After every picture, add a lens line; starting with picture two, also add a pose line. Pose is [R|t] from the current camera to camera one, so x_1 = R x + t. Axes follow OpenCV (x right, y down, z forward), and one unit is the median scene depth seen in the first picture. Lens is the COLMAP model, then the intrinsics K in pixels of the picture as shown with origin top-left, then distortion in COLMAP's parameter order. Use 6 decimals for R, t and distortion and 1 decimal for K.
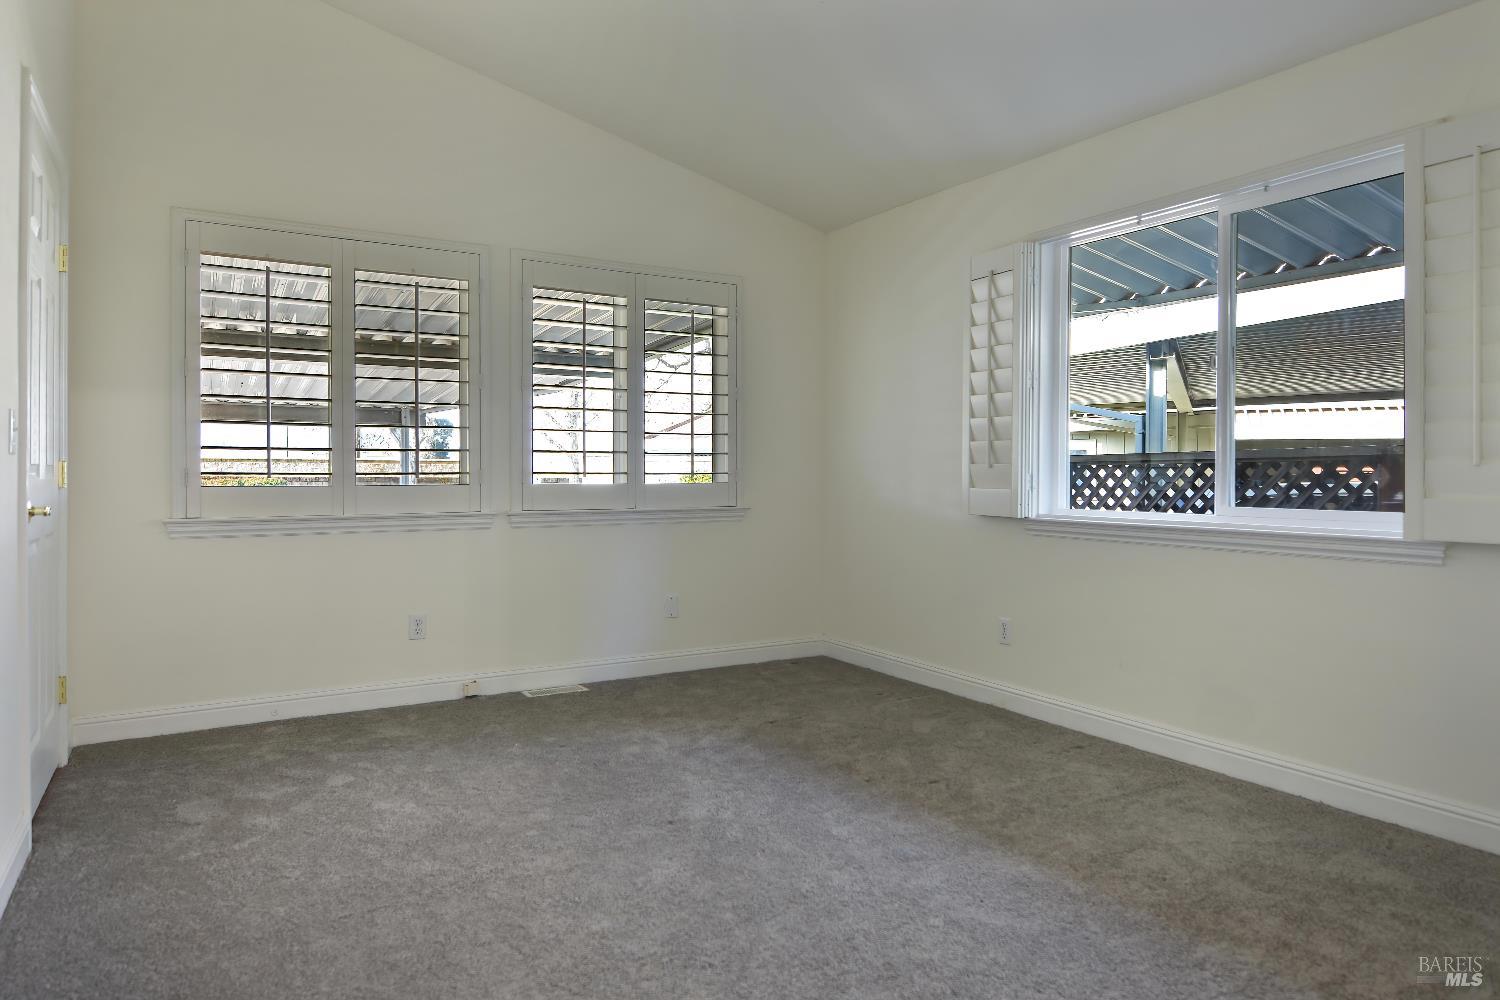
lens RADIAL K [[923.2, 0, 754.6], [0, 923.2, 489.2], [0, 0, 1]] dist [-0.022406, -0.001059]
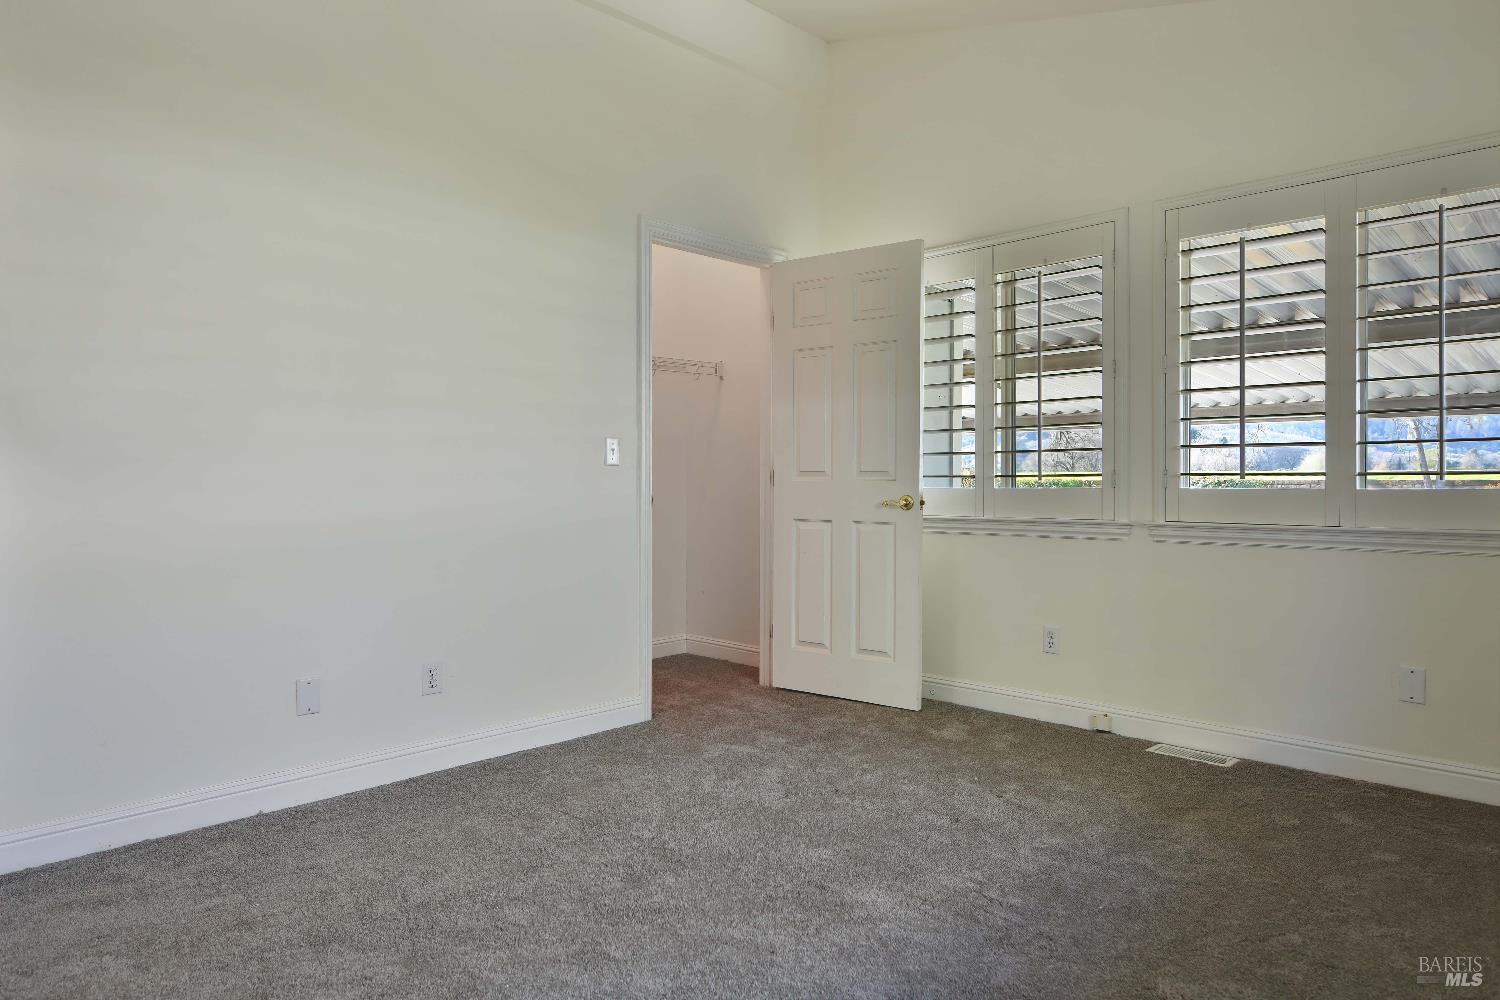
lens RADIAL K [[923.2, 0, 754.6], [0, 923.2, 489.2], [0, 0, 1]] dist [-0.022406, -0.001059]
pose [[0.241364, 0.008016, -0.970402, 0.448337], [-0.004672, 0.999964, 0.007098, -0.008995], [0.970423, 0.002820, 0.241393, 0.459502]]
